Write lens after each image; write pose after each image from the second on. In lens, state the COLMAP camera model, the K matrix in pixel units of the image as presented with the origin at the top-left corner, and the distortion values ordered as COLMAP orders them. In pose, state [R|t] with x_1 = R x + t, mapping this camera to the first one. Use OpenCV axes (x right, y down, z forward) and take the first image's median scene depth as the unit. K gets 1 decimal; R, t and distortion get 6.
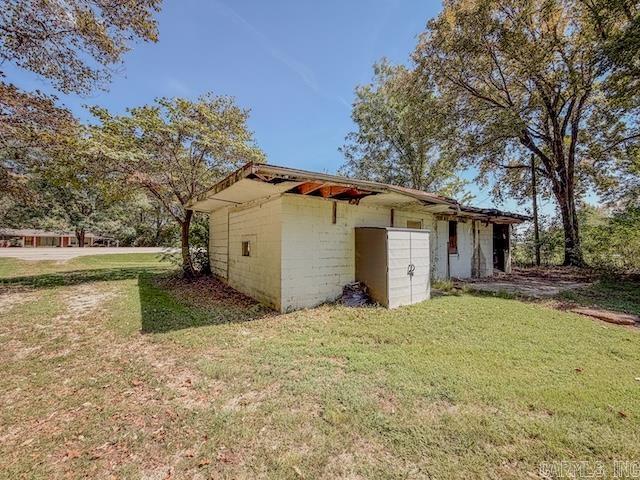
lens RADIAL K [[256.6, 0, 318.9], [0, 256.6, 240.0], [0, 0, 1]] dist [-0.001853, -0.000032]
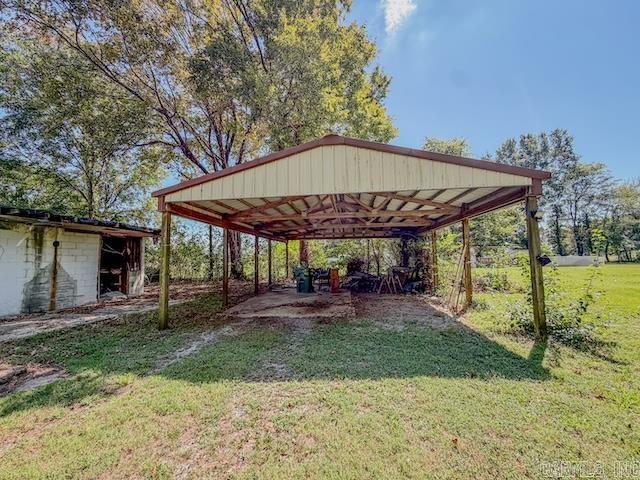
lens RADIAL K [[256.6, 0, 318.9], [0, 256.6, 240.0], [0, 0, 1]] dist [-0.001853, -0.000032]
pose [[0.664130, 0.040584, 0.746514, 0.661672], [0.006763, 0.998159, -0.060281, 0.004696], [-0.747586, 0.045083, 0.662633, -0.015829]]
